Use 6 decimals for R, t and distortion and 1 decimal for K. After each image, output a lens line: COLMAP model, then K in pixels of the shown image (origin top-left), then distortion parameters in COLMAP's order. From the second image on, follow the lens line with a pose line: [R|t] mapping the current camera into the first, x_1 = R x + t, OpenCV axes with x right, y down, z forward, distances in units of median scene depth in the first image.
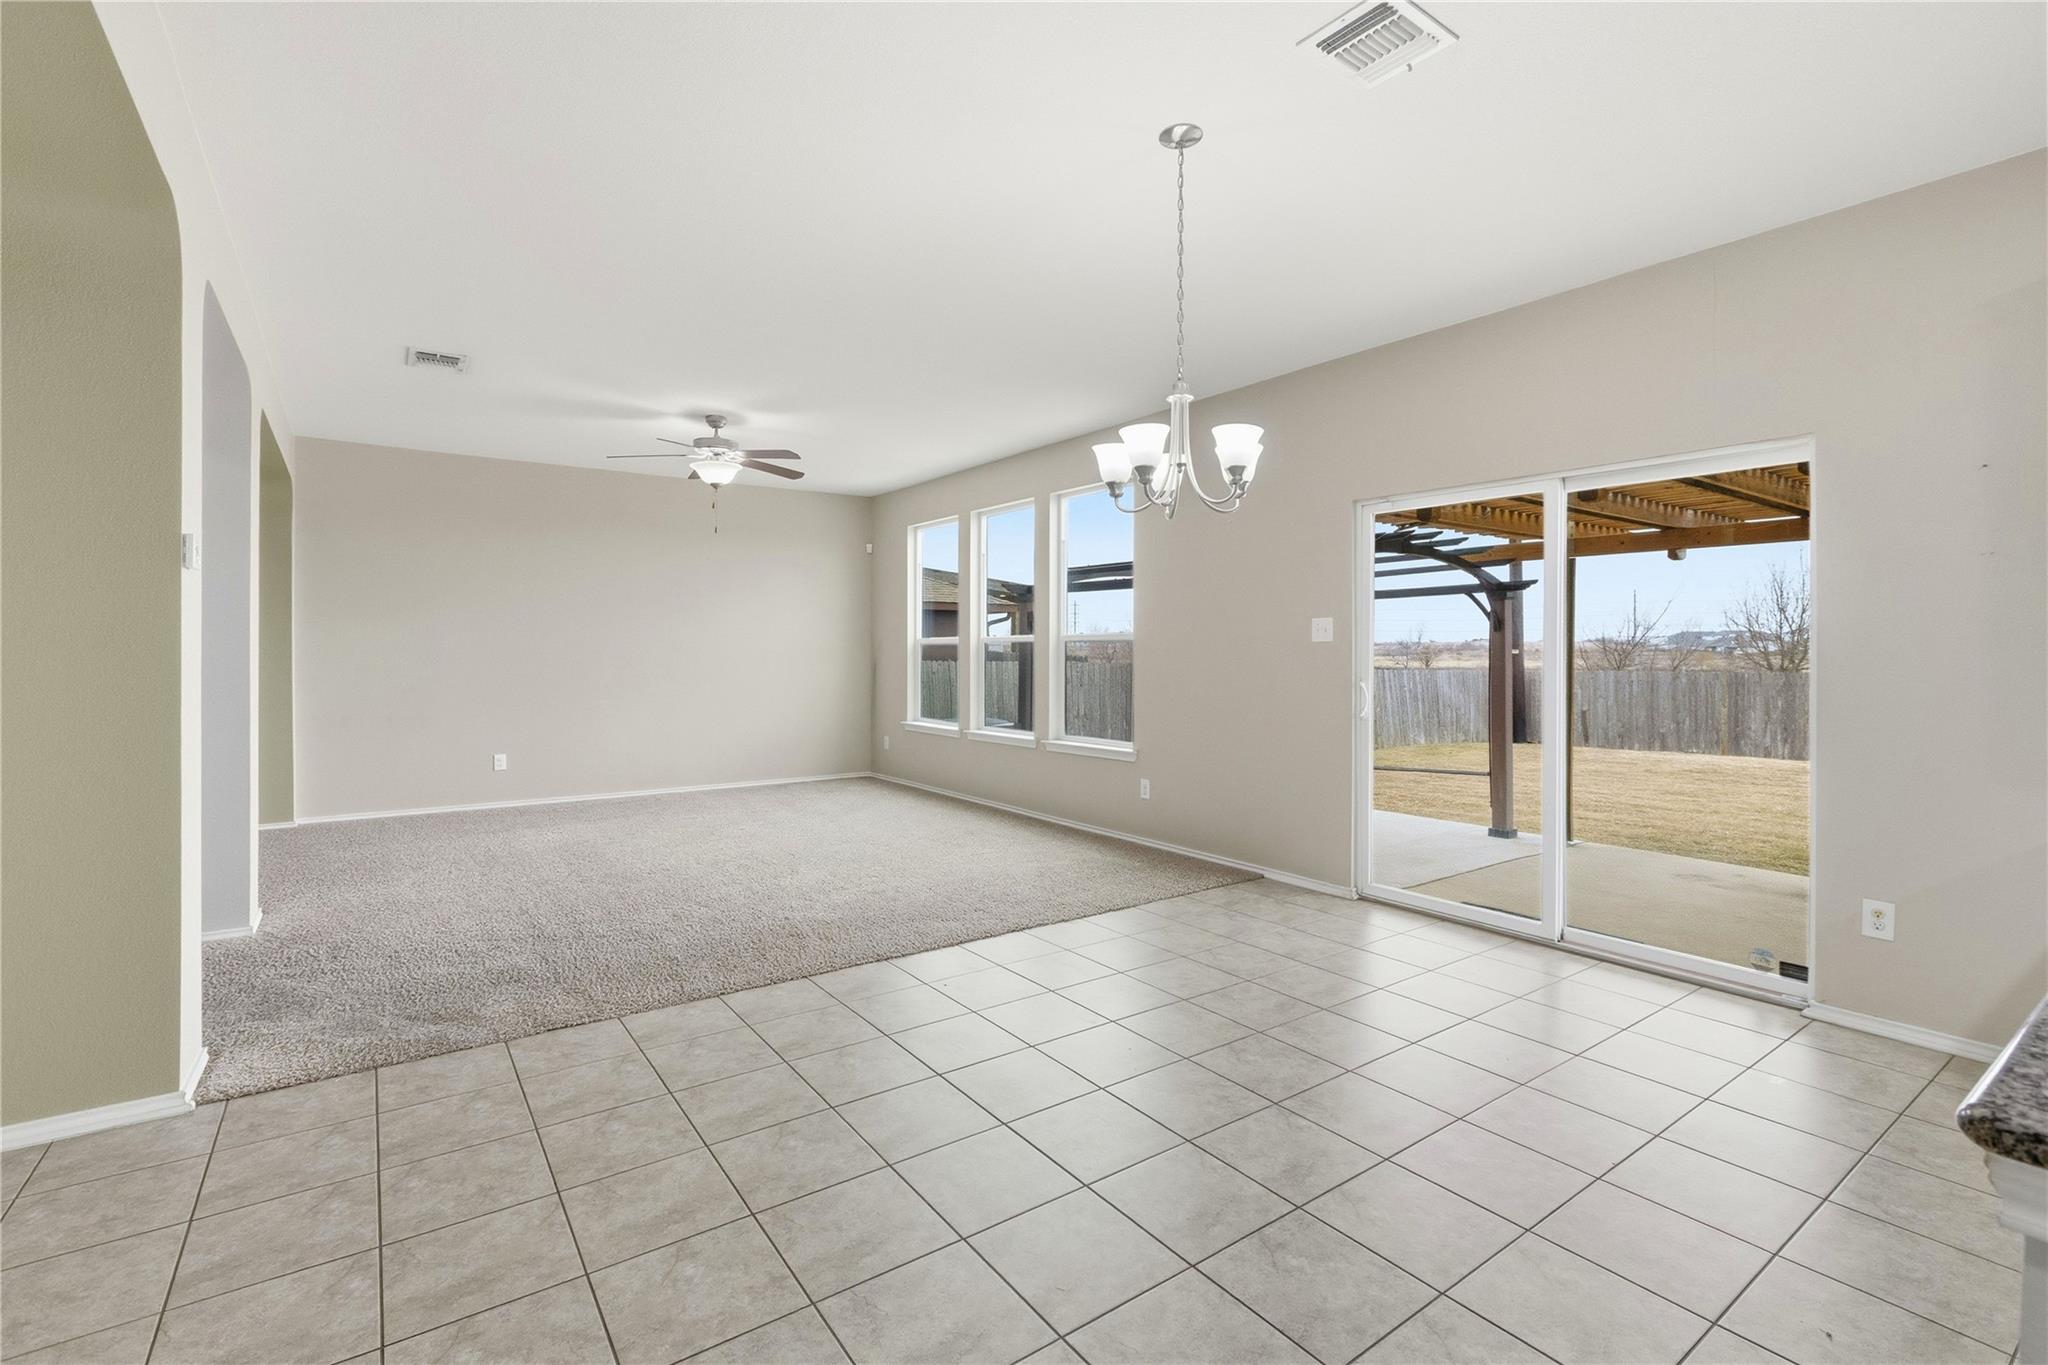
lens RADIAL K [[921.4, 0, 1019.0], [0, 921.4, 656.3], [0, 0, 1]] dist [0.002721, 0.000219]
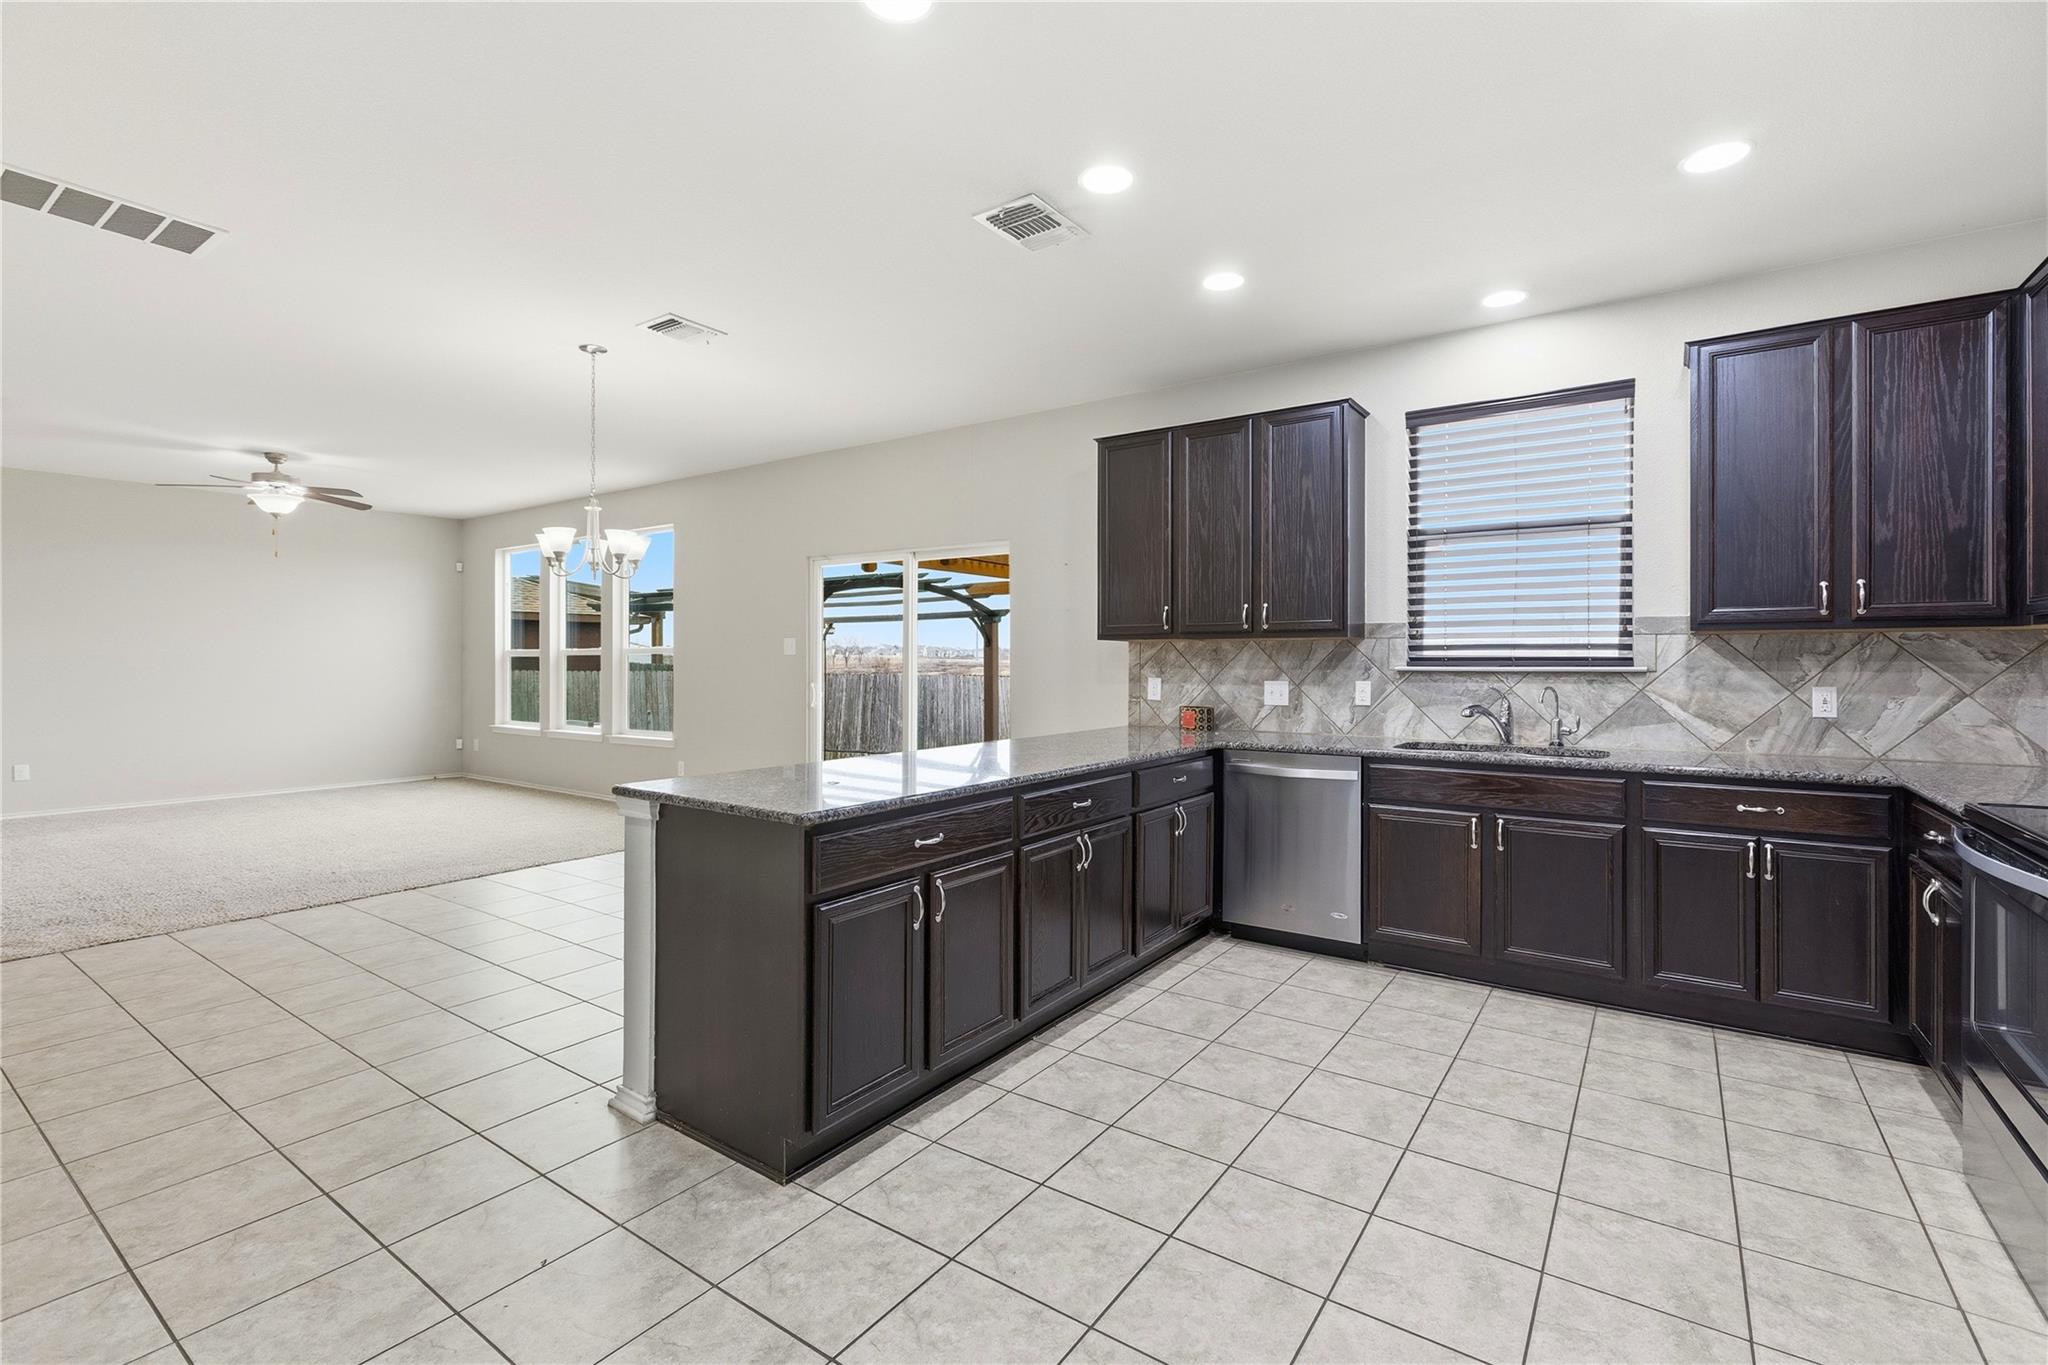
lens RADIAL K [[917.0, 0, 1017.6], [0, 917.0, 667.1], [0, 0, 1]] dist [0.002136, -0.000192]
pose [[0.944969, -0.001956, 0.327154, 0.160043], [0.001466, 0.999997, 0.001743, 0.000614], [-0.327157, -0.001168, 0.944969, -0.357020]]
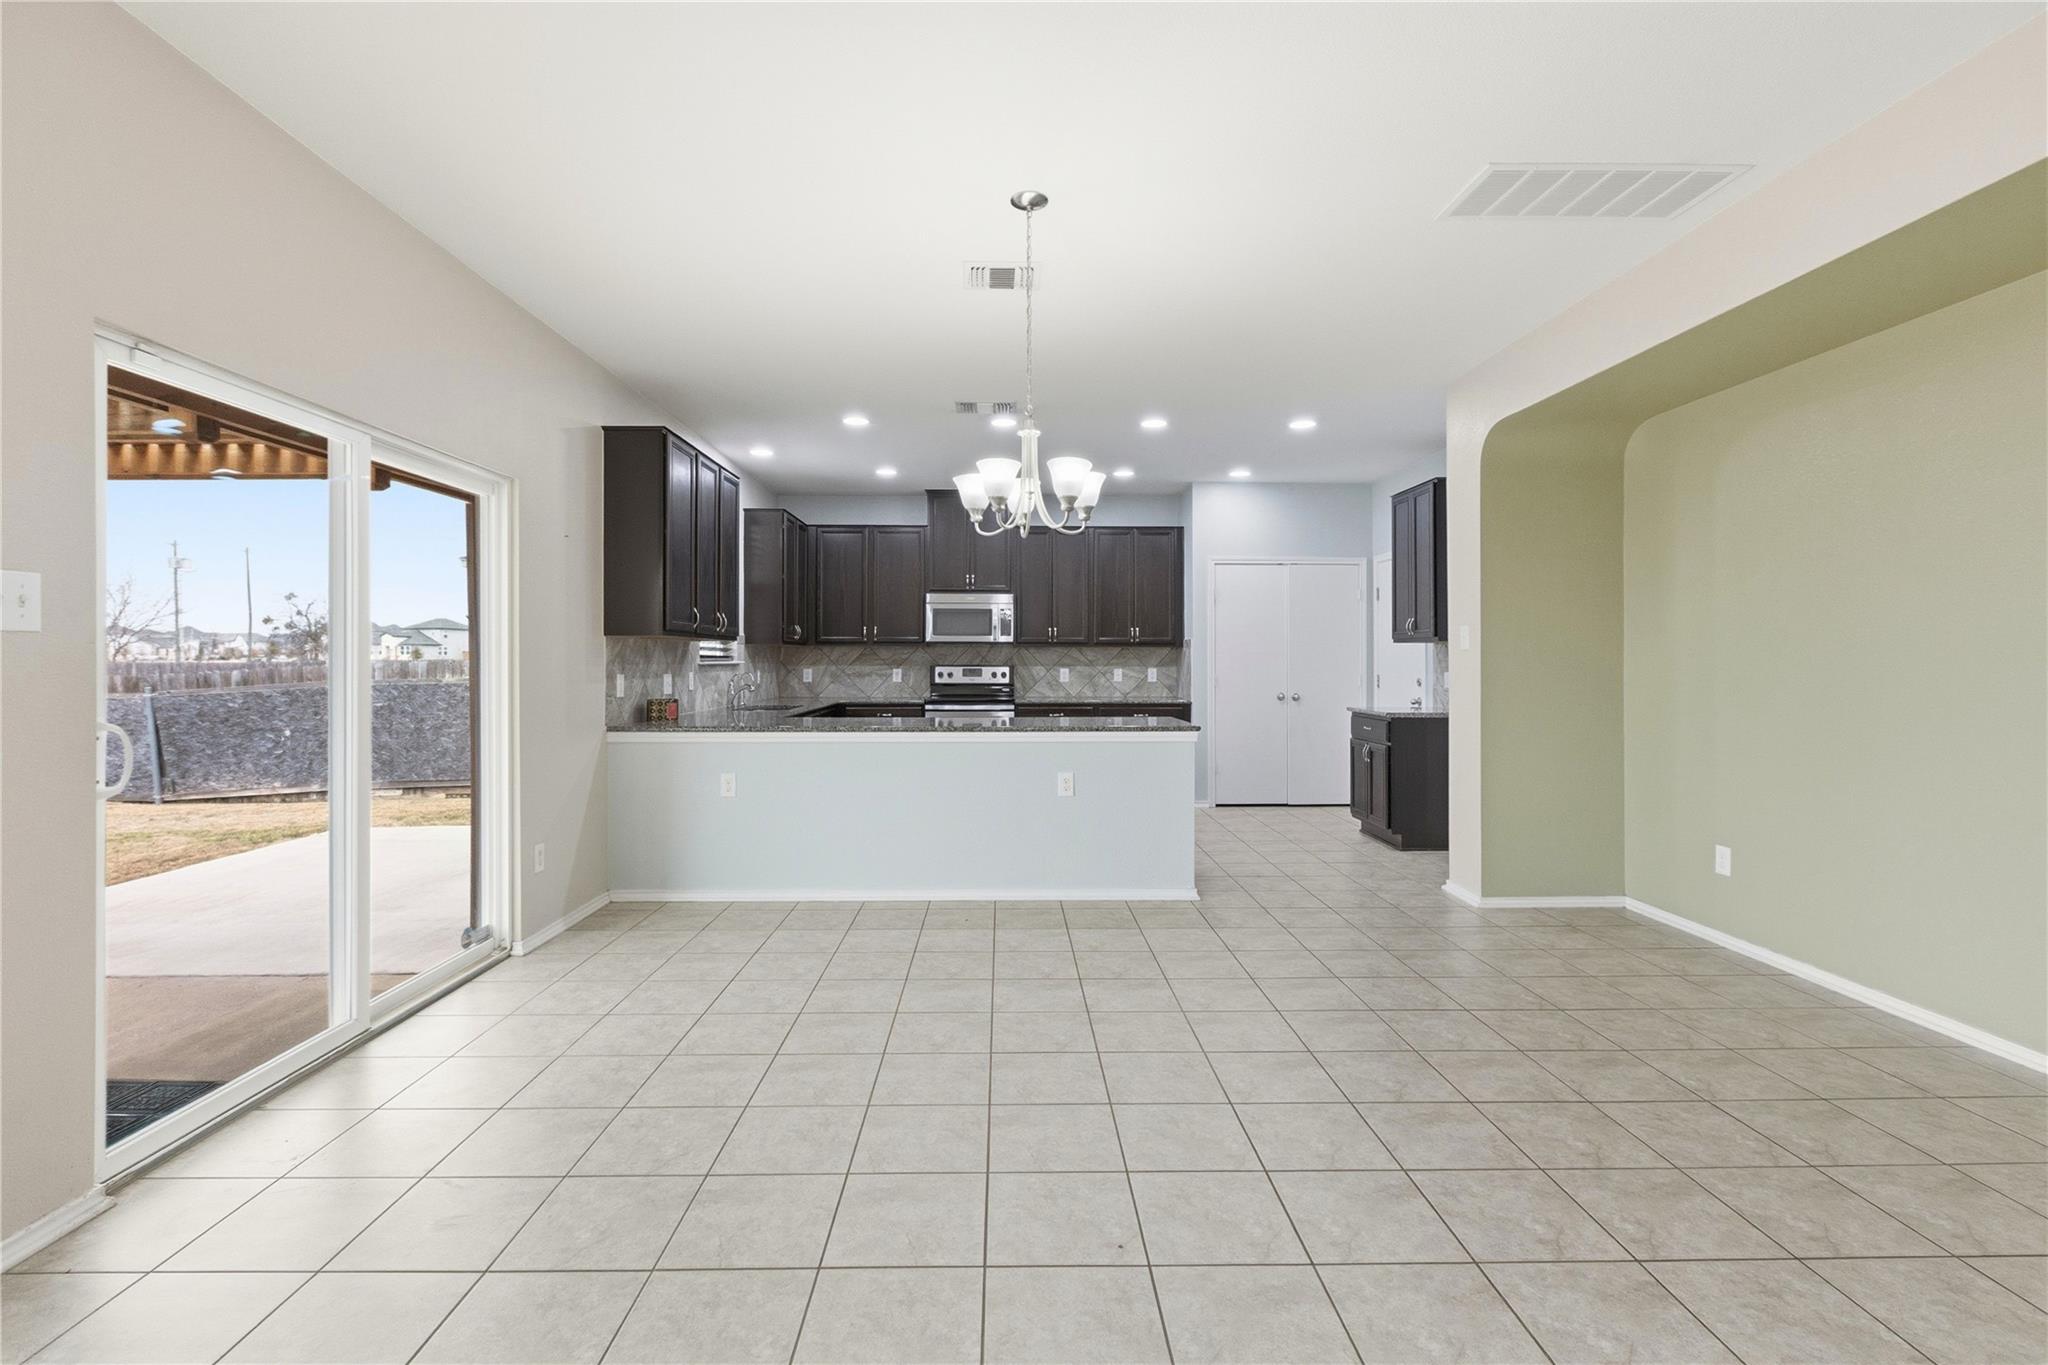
lens RADIAL K [[917.0, 0, 1017.6], [0, 917.0, 667.1], [0, 0, 1]] dist [0.002136, -0.000192]
pose [[-0.825283, -0.006694, 0.564680, -0.198972], [-0.000695, 0.999941, 0.010838, -0.003060], [-0.564720, 0.008552, -0.825239, 0.866655]]
